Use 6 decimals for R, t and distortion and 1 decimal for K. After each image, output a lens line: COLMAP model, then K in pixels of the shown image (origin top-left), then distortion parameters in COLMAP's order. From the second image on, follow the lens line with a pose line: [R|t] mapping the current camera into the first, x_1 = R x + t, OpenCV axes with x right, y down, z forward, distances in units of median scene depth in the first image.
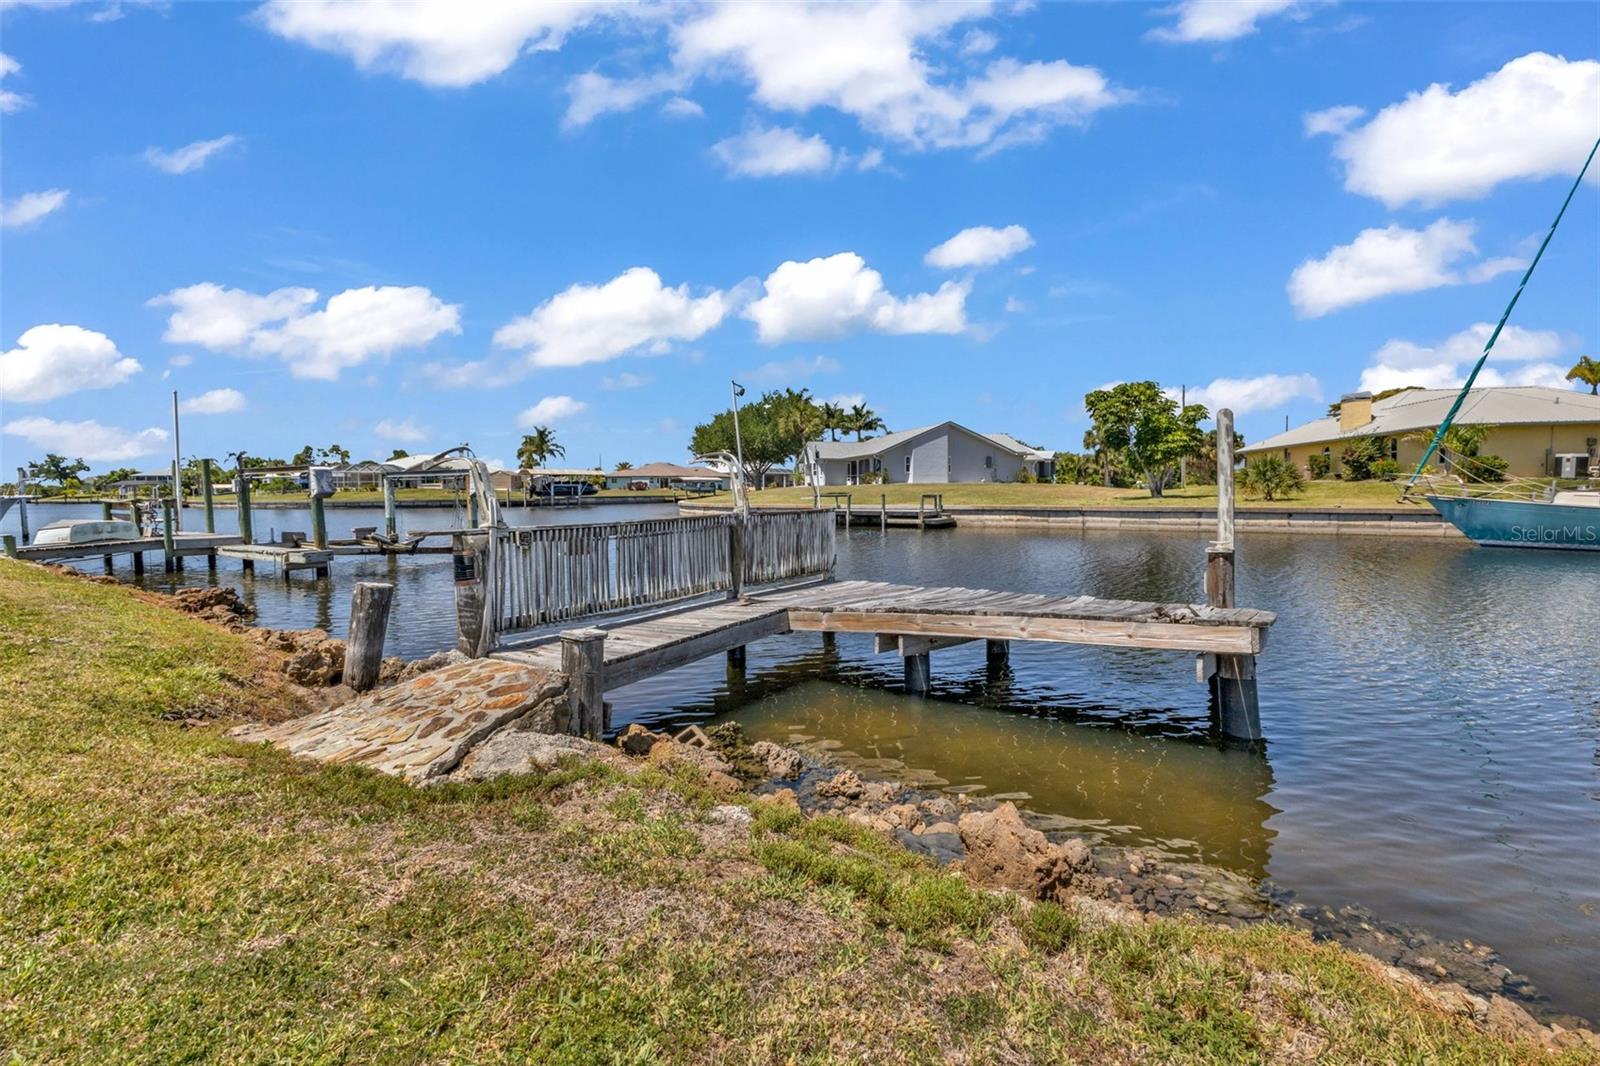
lens RADIAL K [[695.6, 0, 803.3], [0, 695.6, 528.7], [0, 0, 1]] dist [0.009202, -0.002702]
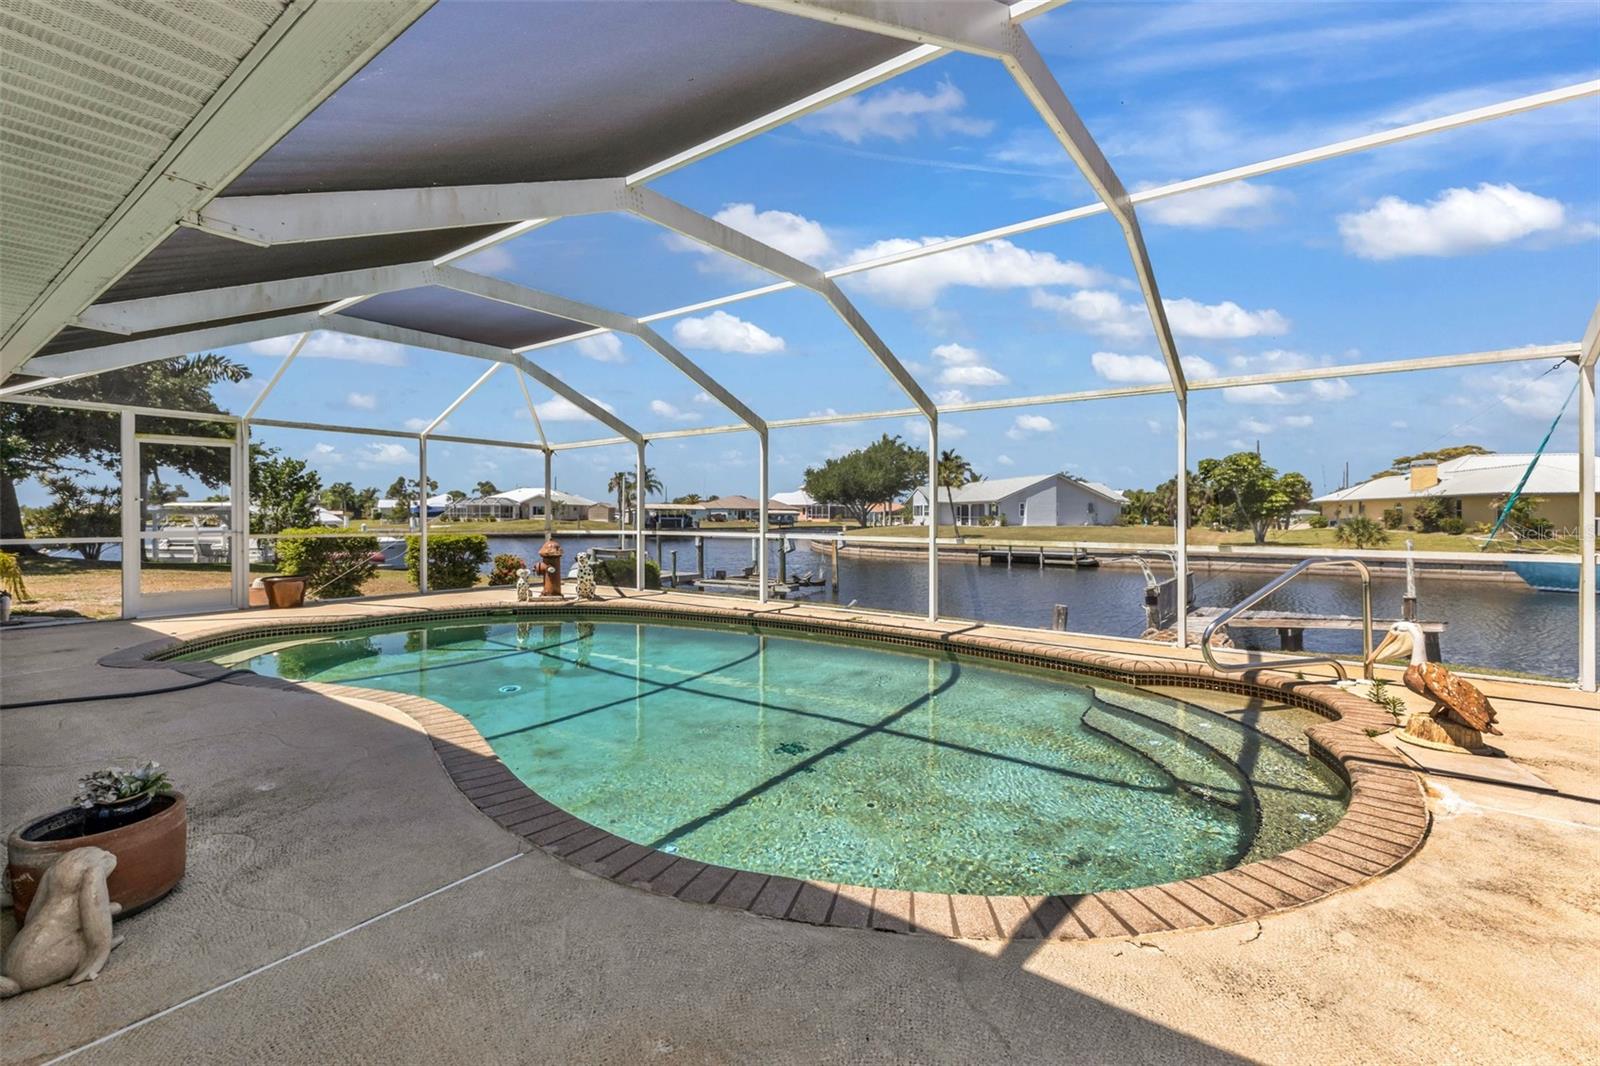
lens RADIAL K [[722.1, 0, 754.0], [0, 722.1, 529.1], [0, 0, 1]] dist [0.002268, -0.000190]
pose [[0.998280, 0.008458, -0.058013, -0.330364], [-0.010344, 0.999425, -0.032289, -0.021491], [0.057706, 0.032833, 0.997794, -0.353919]]
